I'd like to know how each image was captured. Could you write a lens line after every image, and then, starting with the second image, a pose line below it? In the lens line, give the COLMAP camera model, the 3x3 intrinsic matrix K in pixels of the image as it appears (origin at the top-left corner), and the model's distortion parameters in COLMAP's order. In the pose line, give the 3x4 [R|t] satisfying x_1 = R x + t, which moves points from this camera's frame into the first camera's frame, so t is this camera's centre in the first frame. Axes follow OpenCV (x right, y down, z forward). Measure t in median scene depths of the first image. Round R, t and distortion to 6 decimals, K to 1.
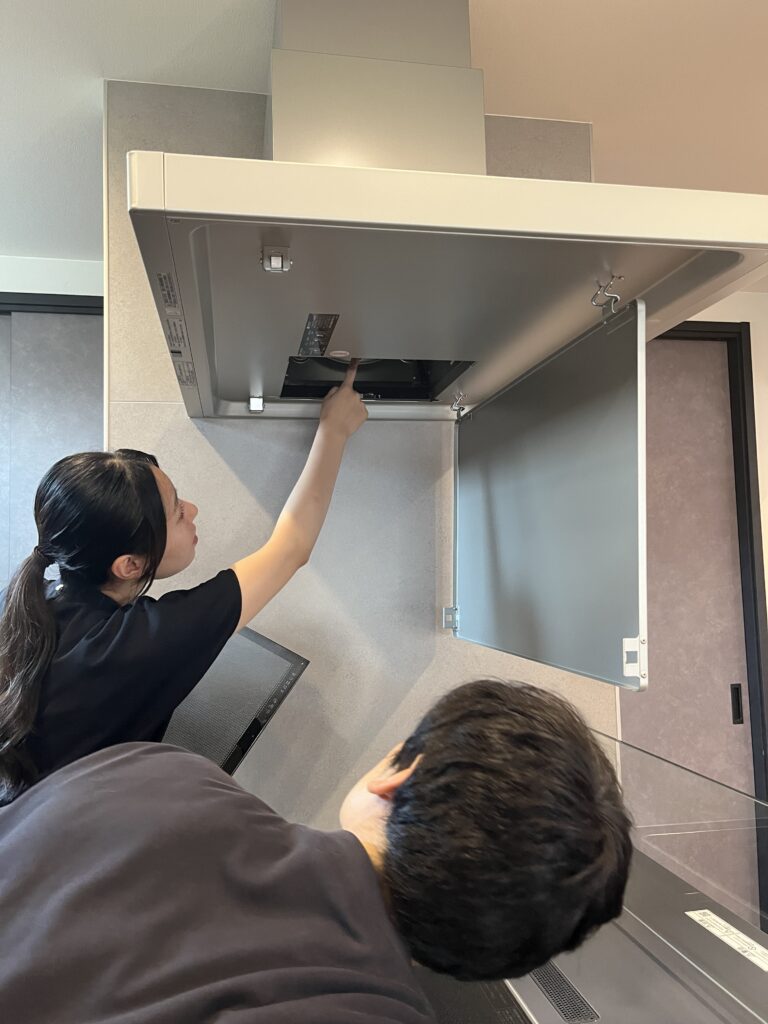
lens RADIAL K [[773.0, 0, 383.3], [0, 773.0, 530.0], [0, 0, 1]] dist [0.008597, 0.004148]
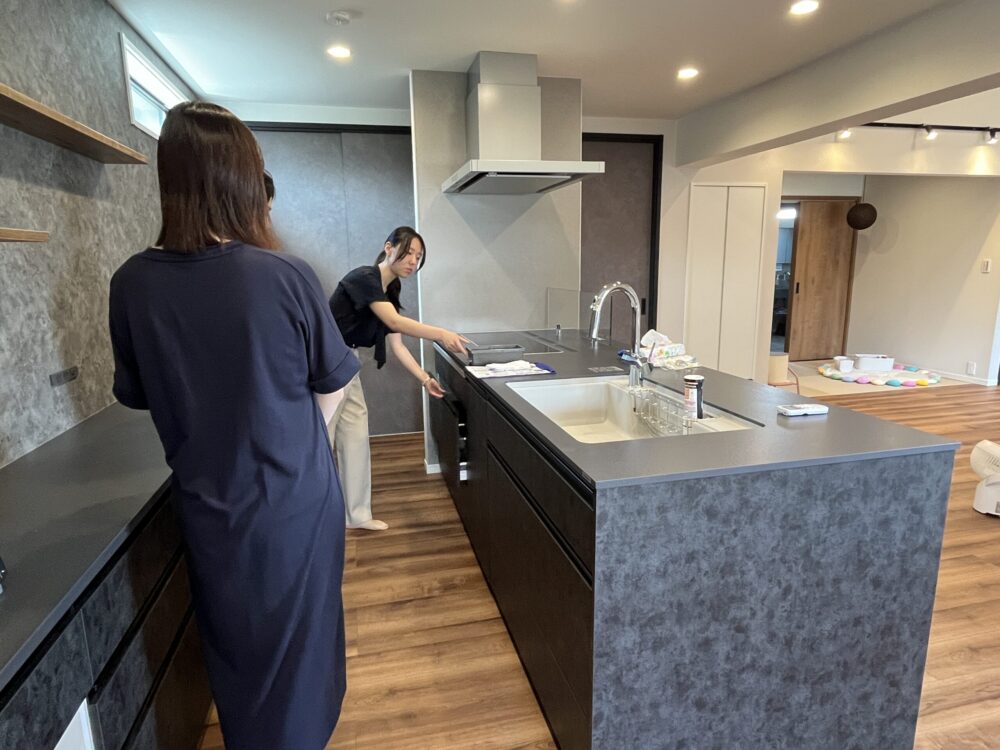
lens RADIAL K [[589.1, 0, 500.0], [0, 589.1, 375.0], [0, 0, 1]] dist [-0.000947, -0.001263]
pose [[0.998202, -0.003735, 0.059830, -0.099019], [-0.011451, 0.967798, 0.251467, -0.022747], [-0.058843, -0.251700, 0.966015, -0.782225]]
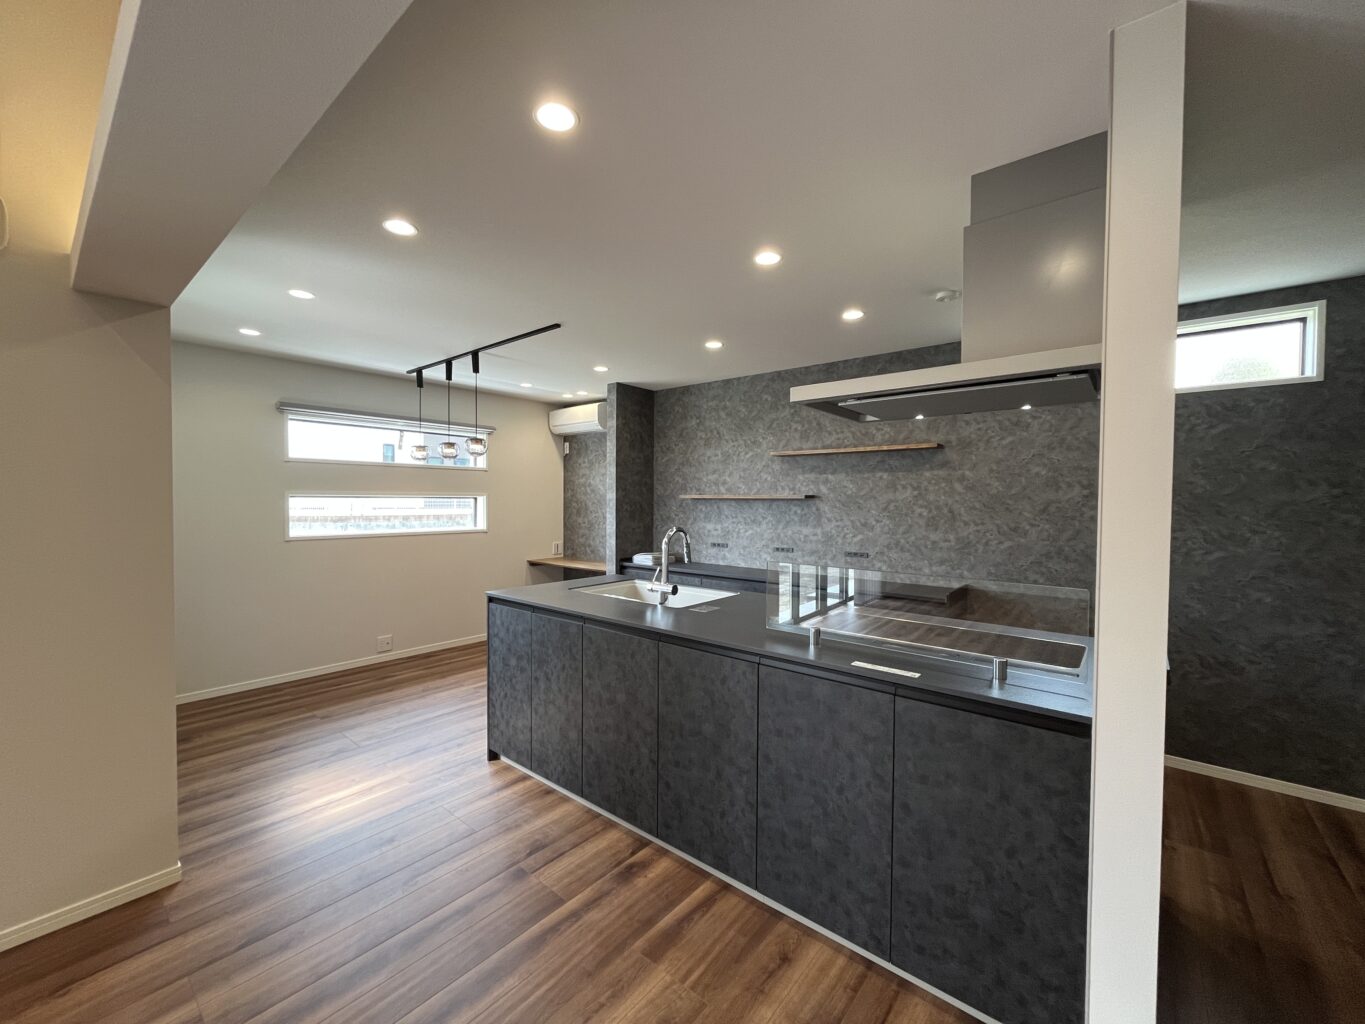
lens RADIAL K [[549.2, 0, 682.1], [0, 549.2, 512.8], [0, 0, 1]] dist [-0.002391, -0.000394]
pose [[-0.764067, 0.033969, -0.644242, 0.708373], [0.052721, 0.998560, -0.009876, 0.035546], [0.642979, -0.041511, -0.764758, 0.713407]]
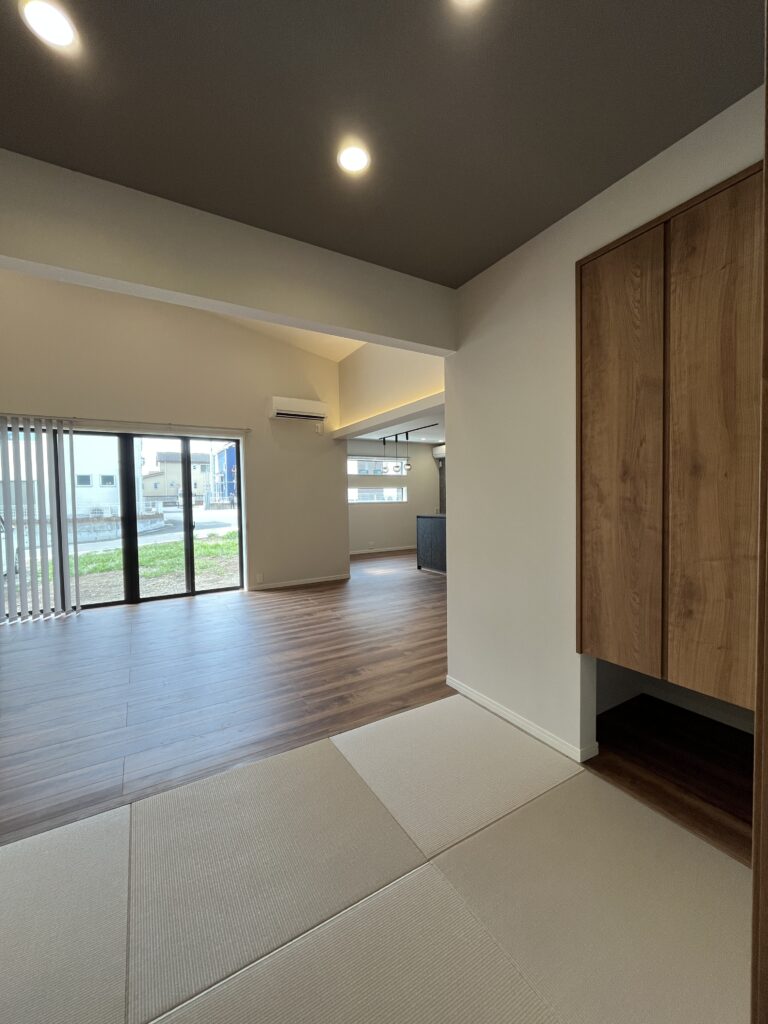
lens RADIAL K [[412.0, 0, 388.2], [0, 412.0, 514.2], [0, 0, 1]] dist [-0.024908, -0.000155]
pose [[-0.931902, 0.054957, -0.358522, 1.355224], [0.061748, 0.998064, -0.007510, 0.160588], [0.357415, -0.029136, -0.933491, 1.887147]]
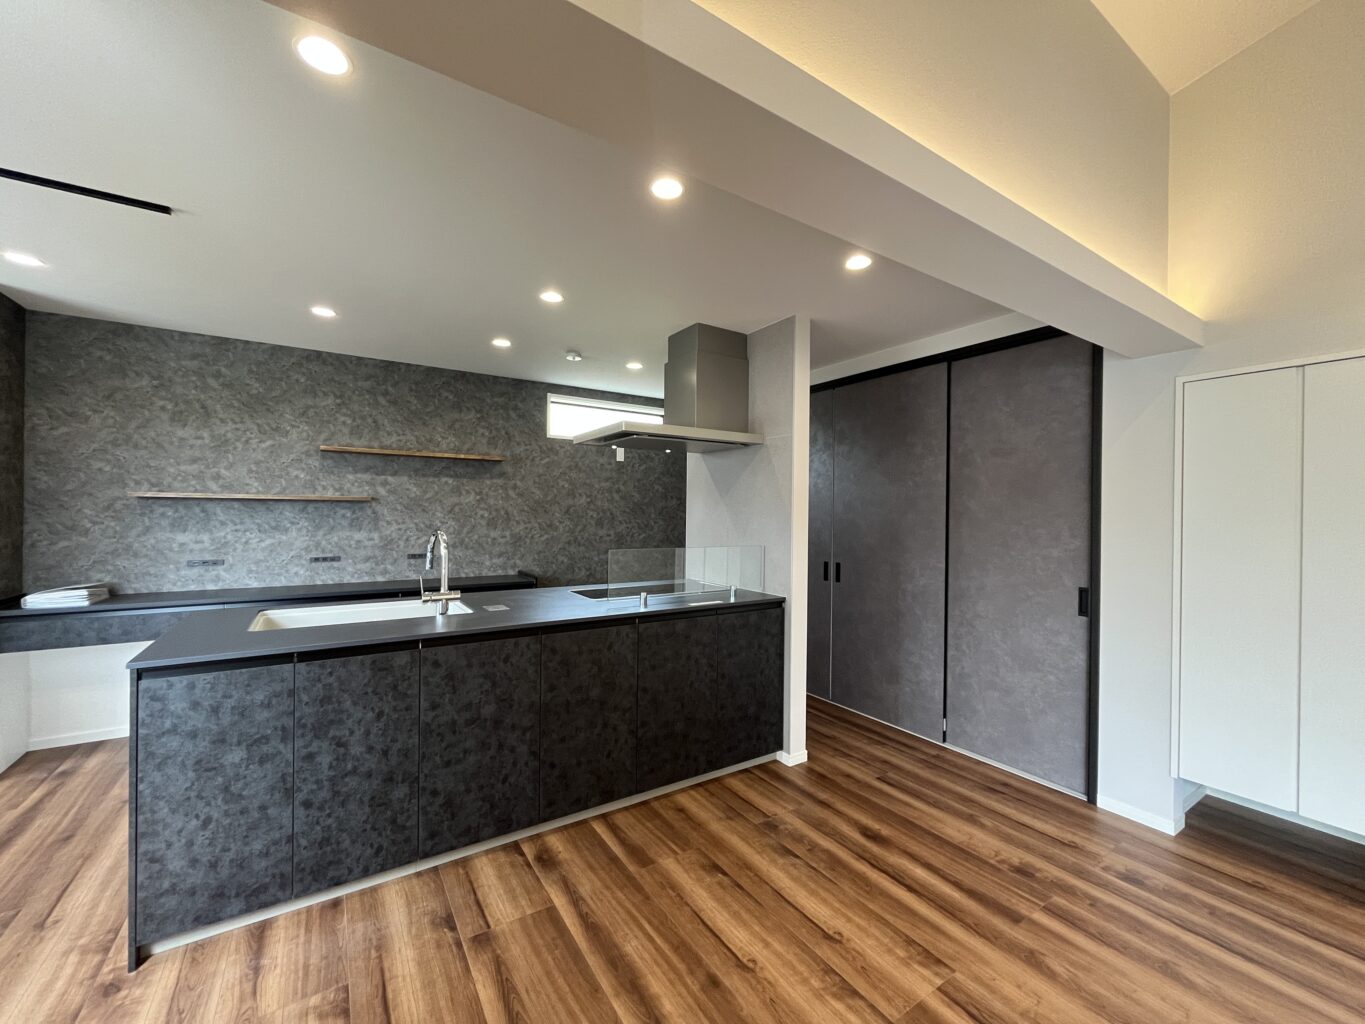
lens RADIAL K [[549.2, 0, 682.1], [0, 549.2, 512.8], [0, 0, 1]] dist [-0.002391, -0.000394]
pose [[0.387808, 0.029308, -0.921274, 1.066384], [0.038289, 0.998119, 0.047871, -0.005067], [0.920944, -0.053839, 0.385957, -0.012657]]
